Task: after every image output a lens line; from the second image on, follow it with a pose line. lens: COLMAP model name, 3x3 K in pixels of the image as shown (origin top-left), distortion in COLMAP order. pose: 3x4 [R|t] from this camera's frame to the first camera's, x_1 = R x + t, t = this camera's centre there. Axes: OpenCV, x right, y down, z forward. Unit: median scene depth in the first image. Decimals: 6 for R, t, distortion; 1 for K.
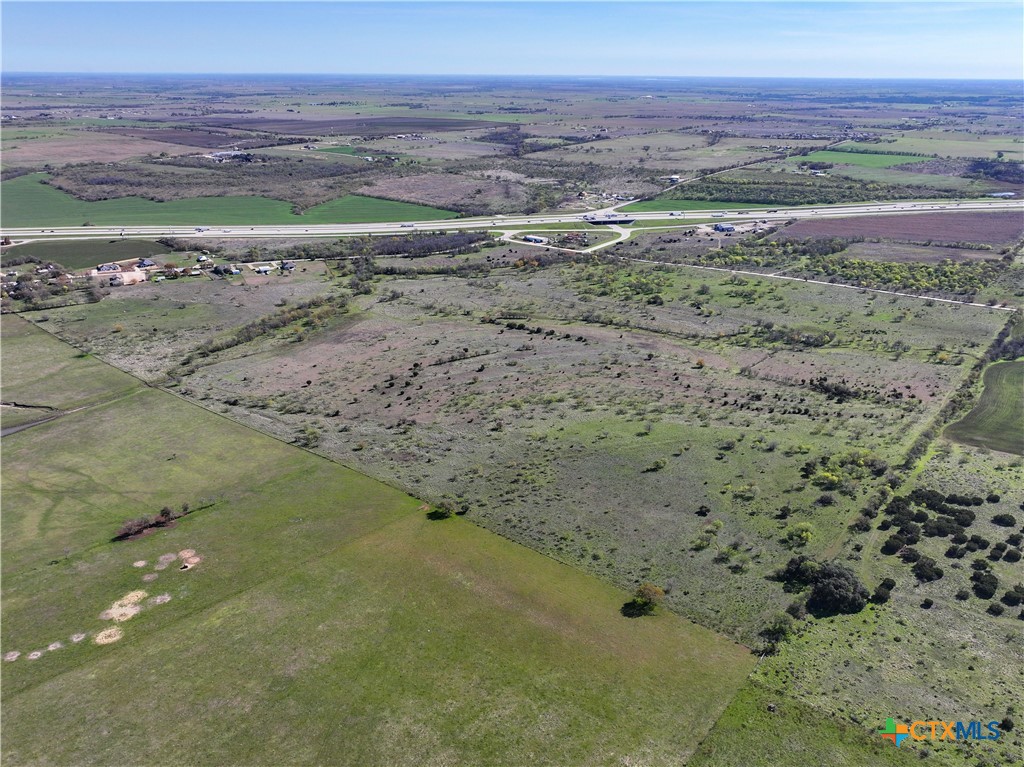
lens RADIAL K [[828.8, 0, 512.0], [0, 828.8, 383.5], [0, 0, 1]] dist [0.002951, 0.004481]
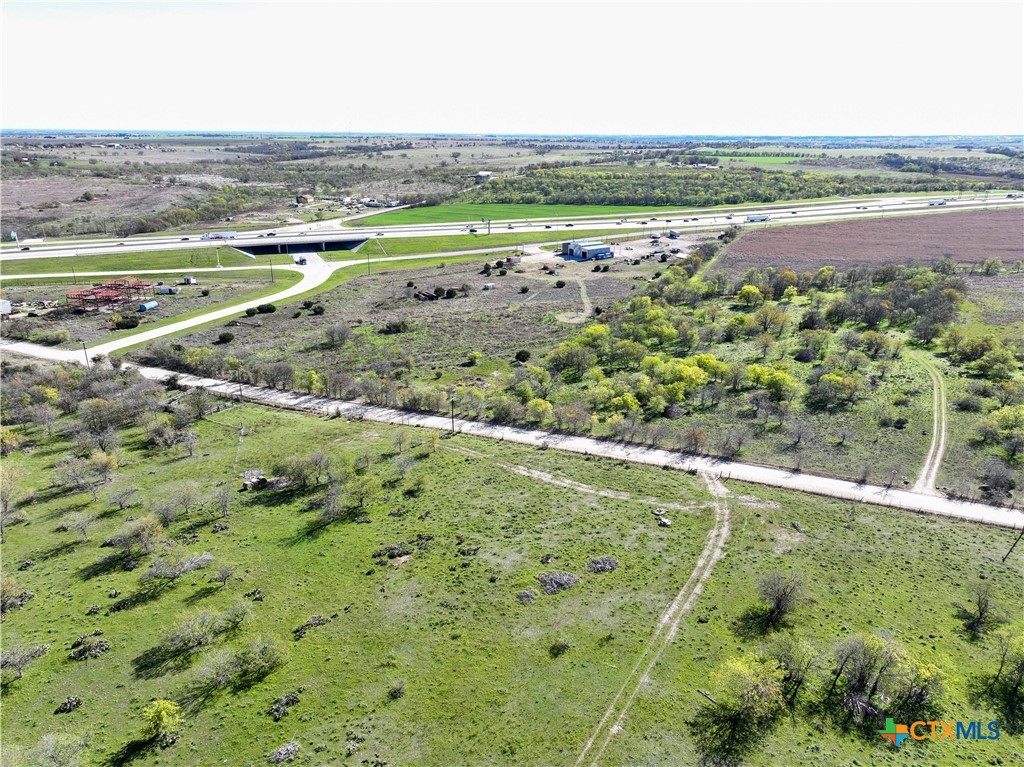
lens RADIAL K [[722.1, 0, 515.4], [0, 722.1, 380.0], [0, 0, 1]] dist [-0.002745, 0.022481]
pose [[0.981356, -0.064725, 0.180972, 0.232292], [0.069663, 0.997348, -0.021054, -0.180458], [-0.179129, 0.033269, 0.983263, 0.993986]]
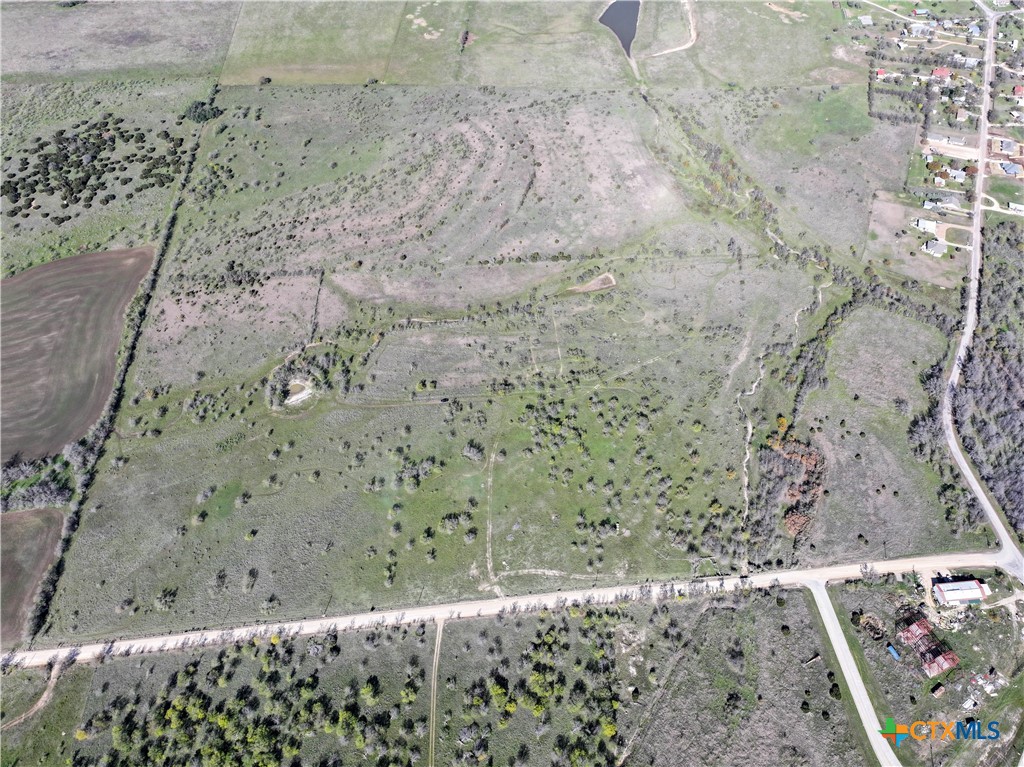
lens RADIAL K [[722.1, 0, 515.4], [0, 722.1, 380.0], [0, 0, 1]] dist [-0.002745, 0.022481]
pose [[-0.742783, 0.520825, -0.420732, 0.452295], [-0.250130, 0.367035, 0.895947, -0.725152], [0.621055, 0.770731, -0.142354, 1.120258]]
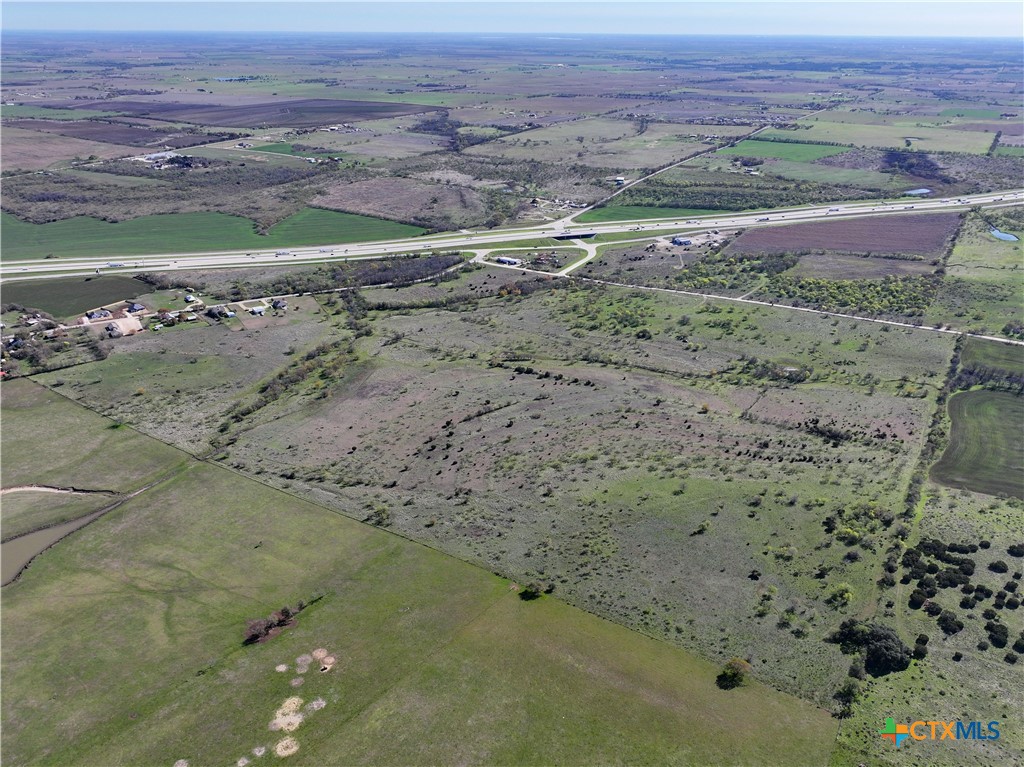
lens RADIAL K [[828.8, 0, 512.0], [0, 828.8, 383.5], [0, 0, 1]] dist [0.002951, 0.004481]
pose [[0.993621, -0.045596, 0.103141, -0.113731], [0.040837, 0.998022, 0.047791, -0.096835], [-0.105116, -0.043274, 0.993518, -0.056838]]
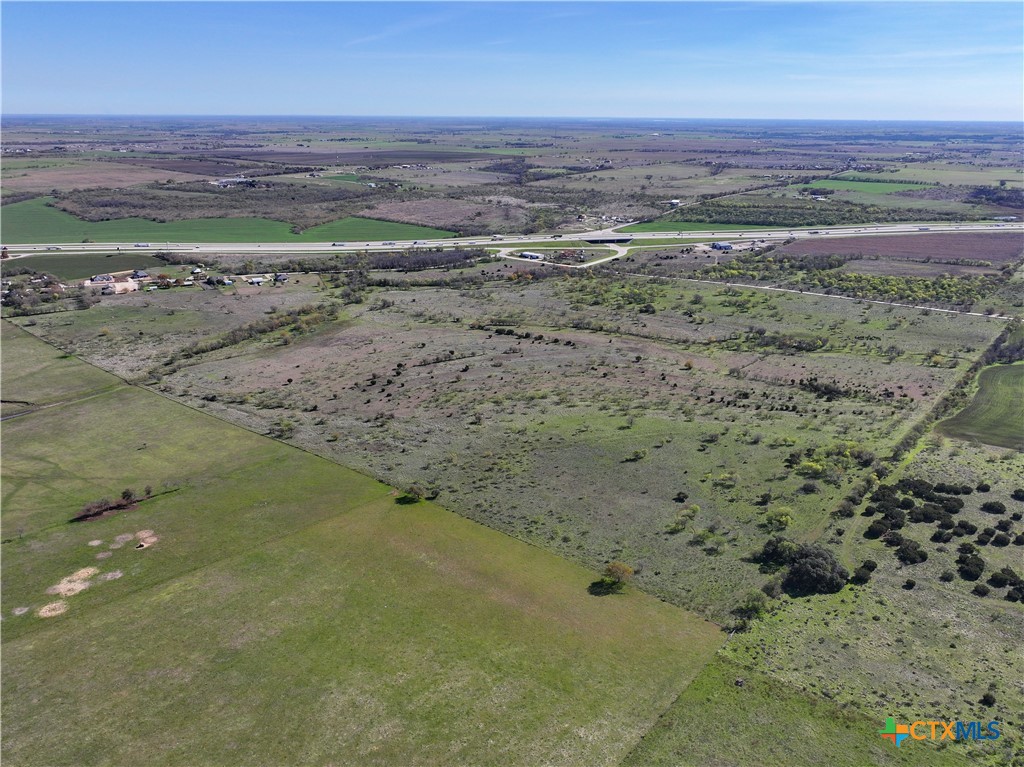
lens RADIAL K [[828.8, 0, 512.0], [0, 828.8, 383.5], [0, 0, 1]] dist [0.002951, 0.004481]
pose [[0.999926, 0.004025, -0.011466, 0.023310], [-0.004541, 0.998959, -0.045386, 0.034791], [0.011271, 0.045434, 0.998904, 0.013534]]
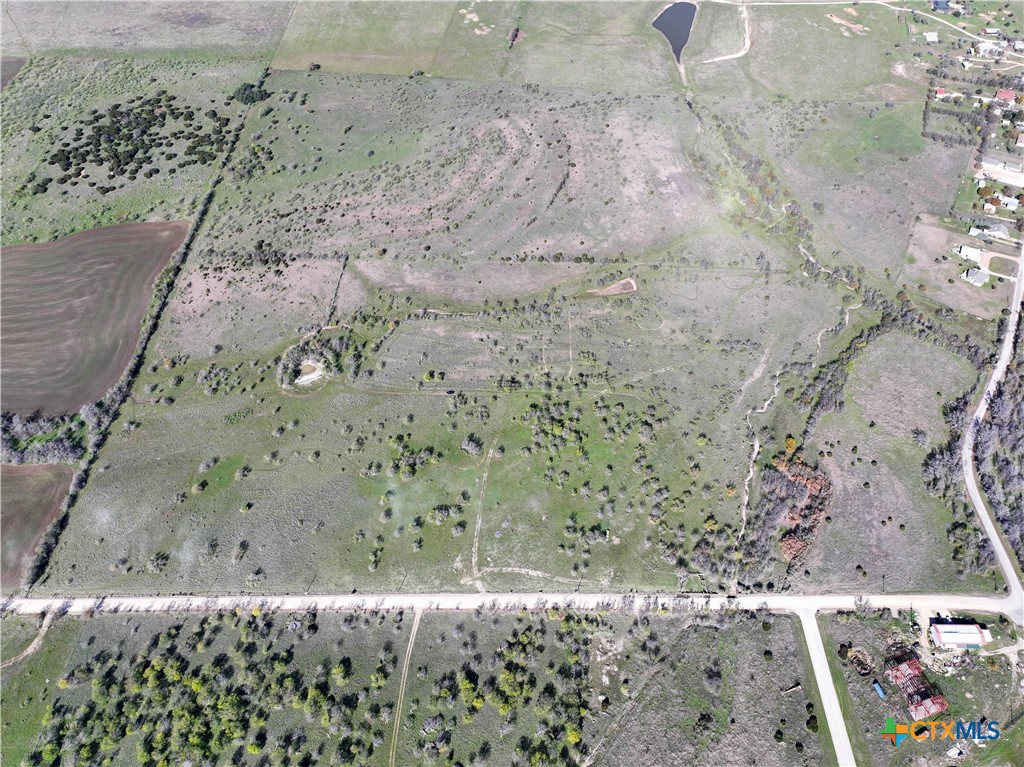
lens RADIAL K [[722.1, 0, 515.4], [0, 722.1, 380.0], [0, 0, 1]] dist [-0.002745, 0.022481]
pose [[-0.808048, 0.457818, -0.370757, 0.423474], [-0.220307, 0.348850, 0.910916, -0.731372], [0.546373, 0.817745, -0.181027, 1.144324]]
